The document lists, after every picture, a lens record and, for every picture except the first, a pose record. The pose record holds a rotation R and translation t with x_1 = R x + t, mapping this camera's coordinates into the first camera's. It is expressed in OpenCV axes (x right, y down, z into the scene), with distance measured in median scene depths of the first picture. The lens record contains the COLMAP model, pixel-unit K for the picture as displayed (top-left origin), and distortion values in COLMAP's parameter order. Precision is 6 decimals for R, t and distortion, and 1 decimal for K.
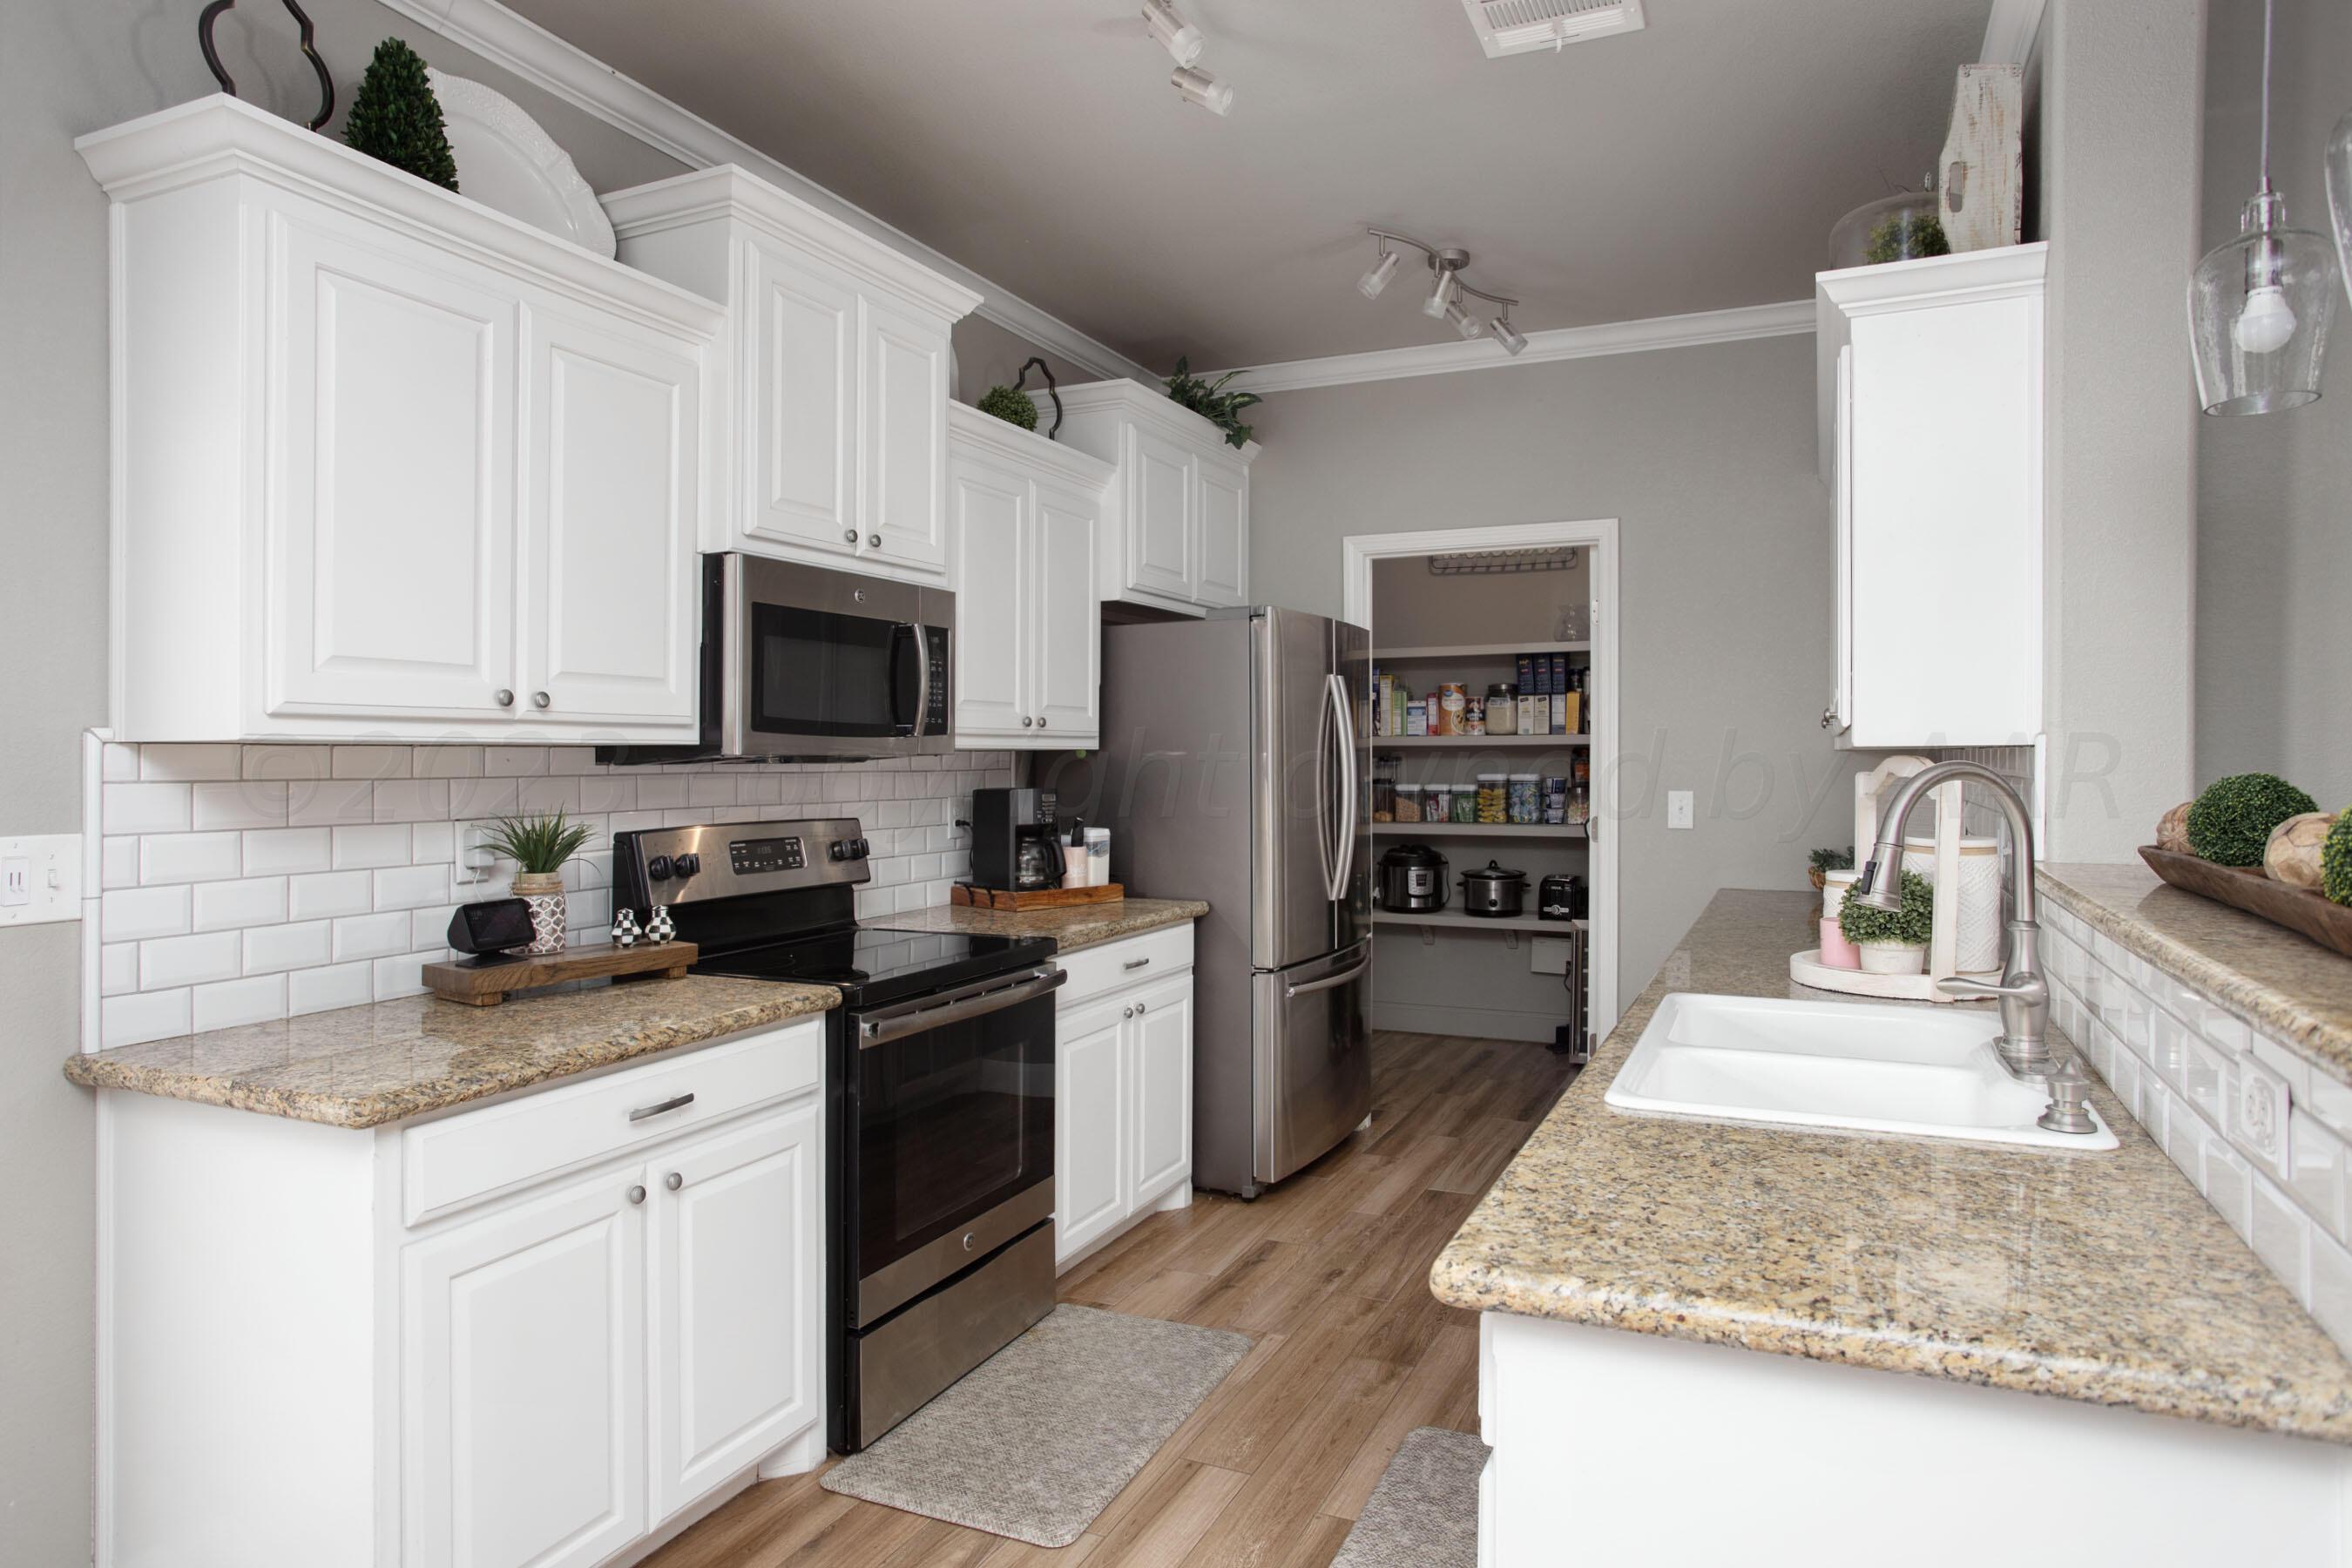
lens RADIAL K [[1408.3, 0, 1178.4], [0, 1408.3, 774.2], [0, 0, 1]] dist [-0.036468, -0.006568]
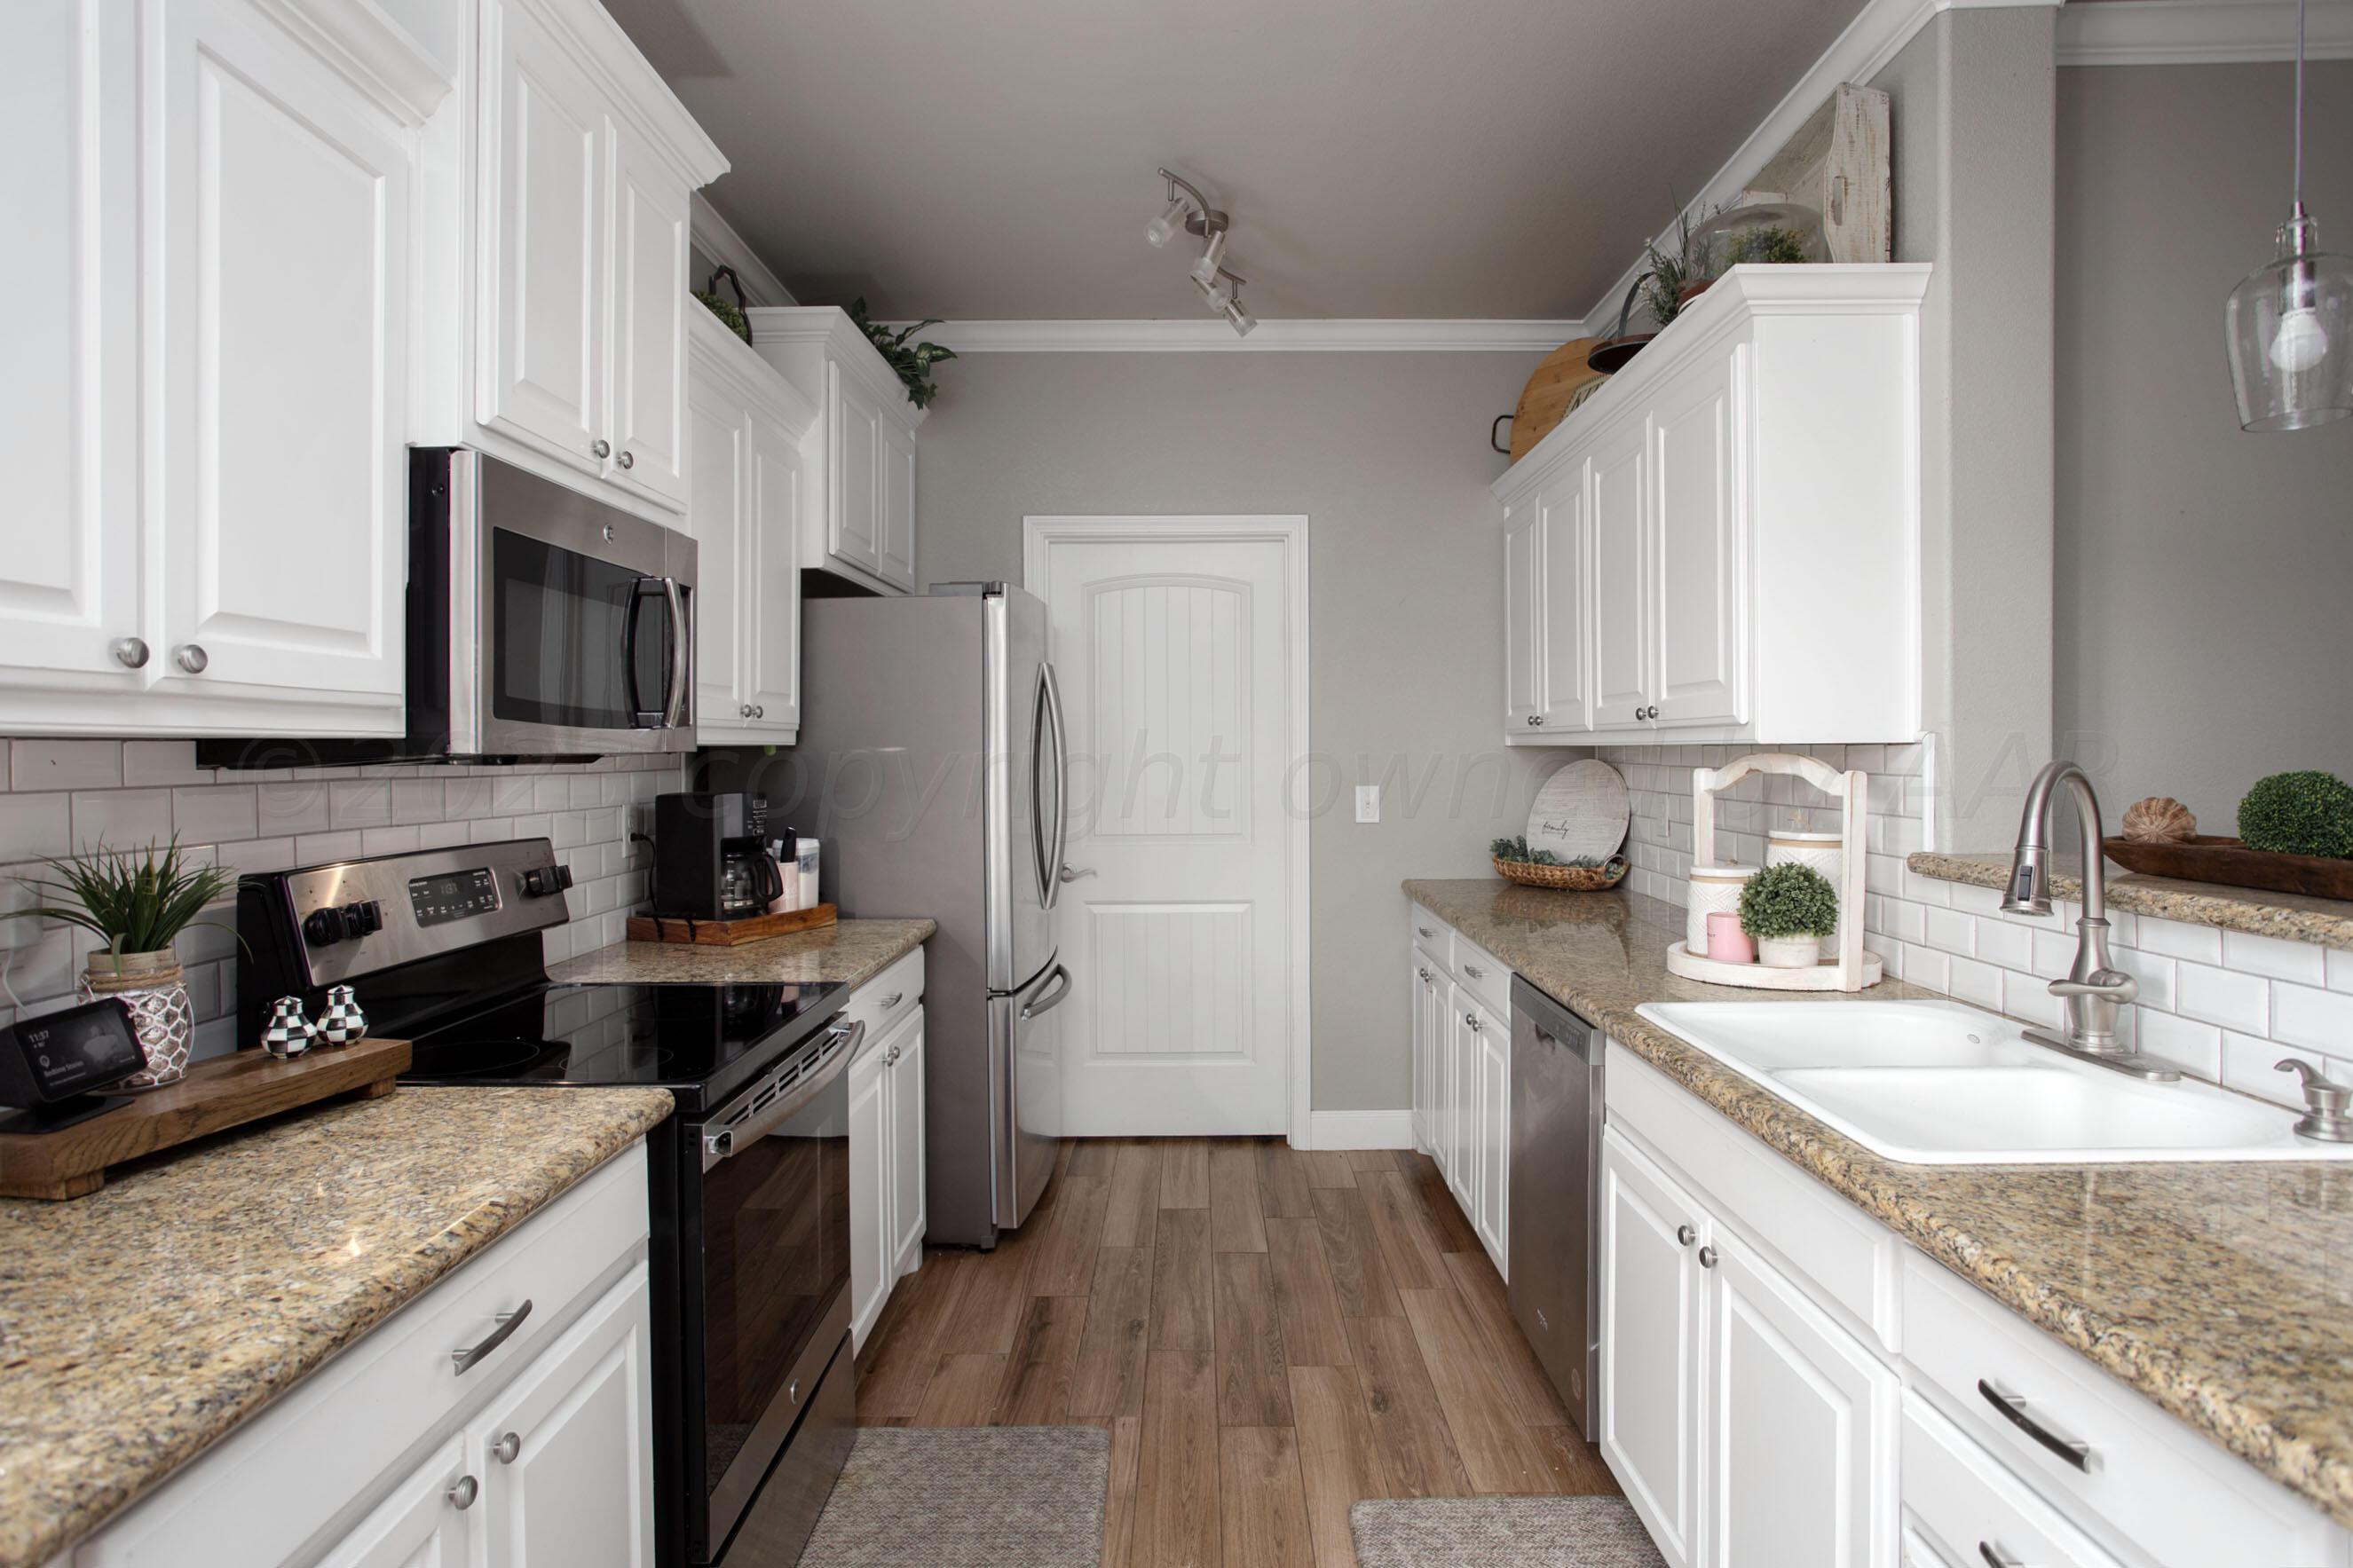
lens RADIAL K [[1300.2, 0, 1178.1], [0, 1300.2, 787.5], [0, 0, 1]] dist [-0.041162, 0.012992]
pose [[0.909177, -0.013111, 0.416202, -0.228065], [0.006991, 0.999844, 0.016224, -0.004388], [-0.416350, -0.011841, 0.909127, 0.261873]]
